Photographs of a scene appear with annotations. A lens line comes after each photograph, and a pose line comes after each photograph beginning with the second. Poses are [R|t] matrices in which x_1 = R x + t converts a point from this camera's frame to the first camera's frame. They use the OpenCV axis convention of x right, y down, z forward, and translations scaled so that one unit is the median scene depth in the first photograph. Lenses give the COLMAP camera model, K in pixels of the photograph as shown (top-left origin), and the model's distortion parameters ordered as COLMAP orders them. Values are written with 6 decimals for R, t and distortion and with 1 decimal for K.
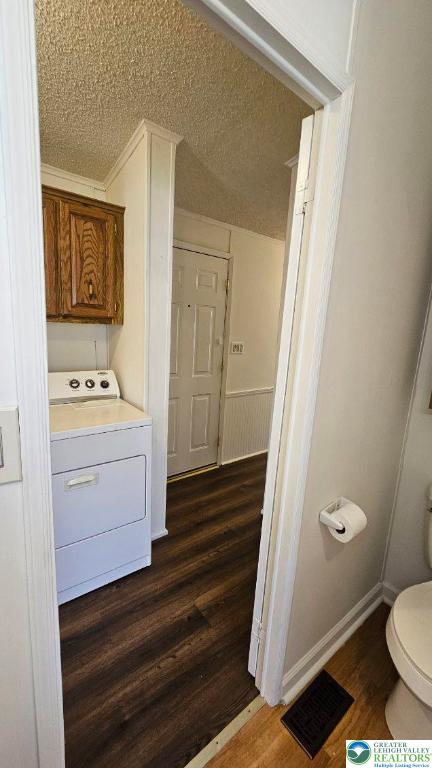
lens RADIAL K [[312.5, 0, 218.2], [0, 312.5, 380.2], [0, 0, 1]] dist [0.009608, 0.000574]
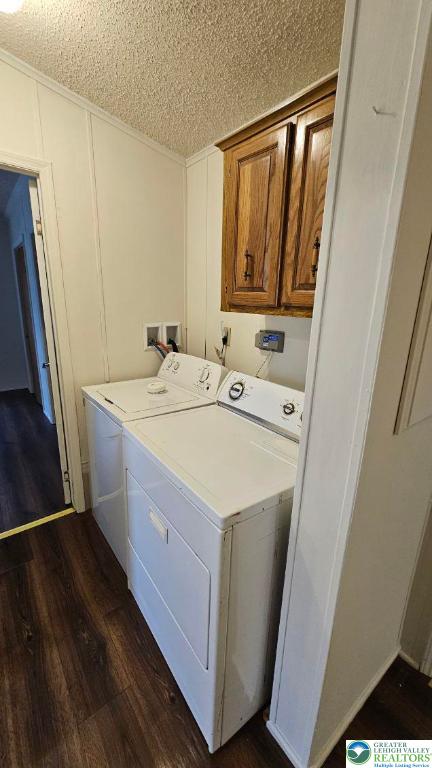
lens RADIAL K [[312.5, 0, 214.8], [0, 312.5, 383.9], [0, 0, 1]] dist [0.009608, 0.000574]
pose [[-0.033095, 0.203260, -0.978565, 0.194299], [-0.209283, 0.955986, 0.205648, -0.148056], [0.977295, 0.211603, 0.010901, 0.858514]]
